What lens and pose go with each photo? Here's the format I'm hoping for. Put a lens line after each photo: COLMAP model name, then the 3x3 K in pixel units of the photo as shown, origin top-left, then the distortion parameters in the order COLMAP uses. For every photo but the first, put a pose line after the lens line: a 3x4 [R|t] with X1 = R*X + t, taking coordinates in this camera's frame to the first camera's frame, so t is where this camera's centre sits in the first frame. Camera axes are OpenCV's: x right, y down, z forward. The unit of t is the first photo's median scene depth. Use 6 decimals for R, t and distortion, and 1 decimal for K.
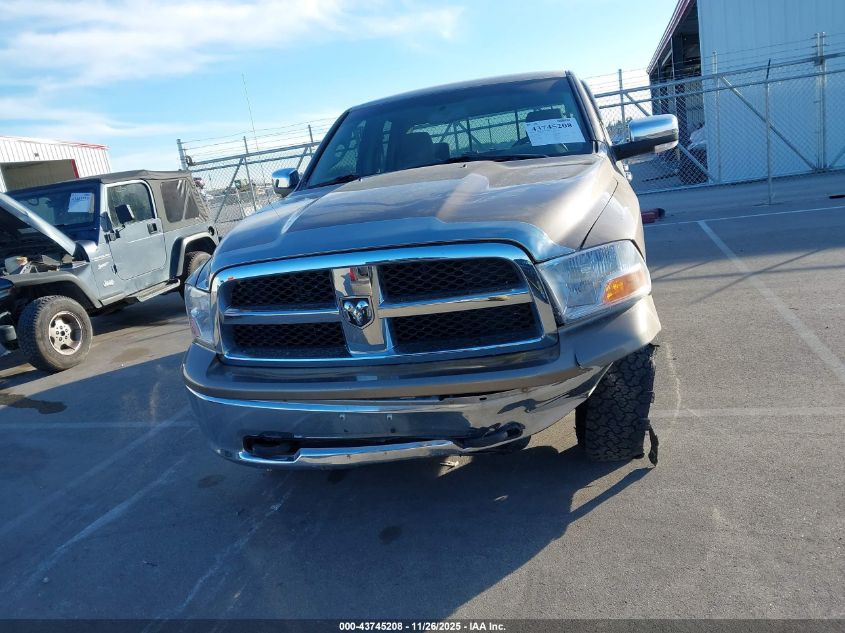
lens RADIAL K [[666.3, 0, 356.0], [0, 666.3, 337.3], [0, 0, 1]] dist [0.103792, -0.150334]
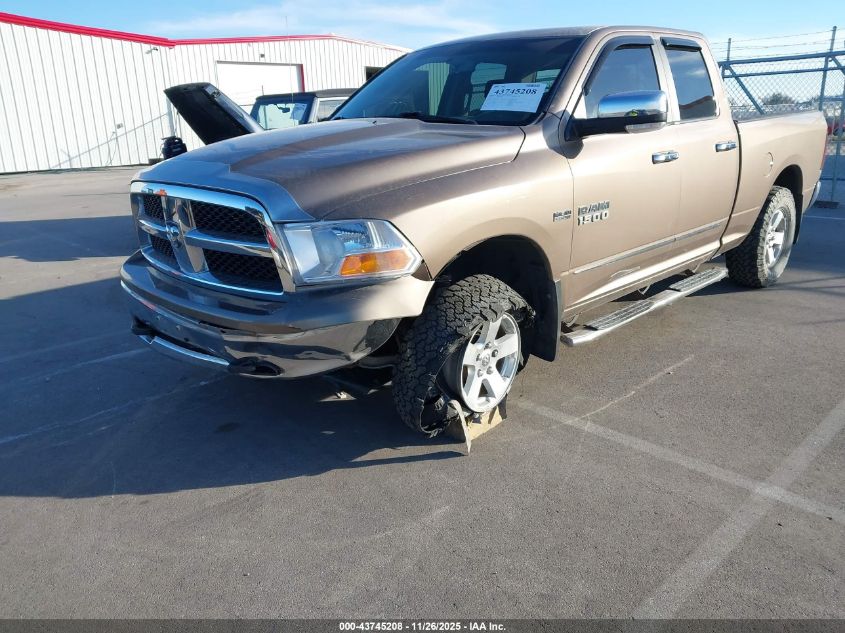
lens RADIAL K [[660.7, 0, 422.5], [0, 660.7, 316.5], [0, 0, 1]] dist [0.089289, -0.160789]
pose [[0.859962, 0.251917, -0.443851, 0.384523], [-0.208480, 0.967213, 0.145033, -0.066657], [0.465835, -0.032189, 0.884286, 0.055023]]
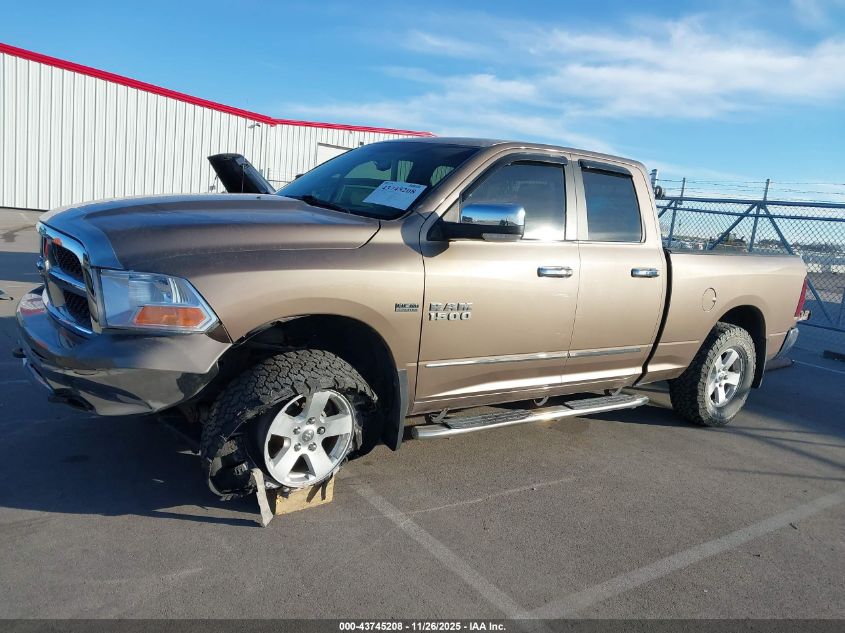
lens RADIAL K [[660.7, 0, 422.5], [0, 660.7, 316.5], [0, 0, 1]] dist [0.089289, -0.160789]
pose [[0.752203, 0.314869, -0.578834, 0.545292], [-0.354057, 0.933993, 0.047963, -0.112833], [0.555729, 0.168862, 0.814034, 0.140458]]
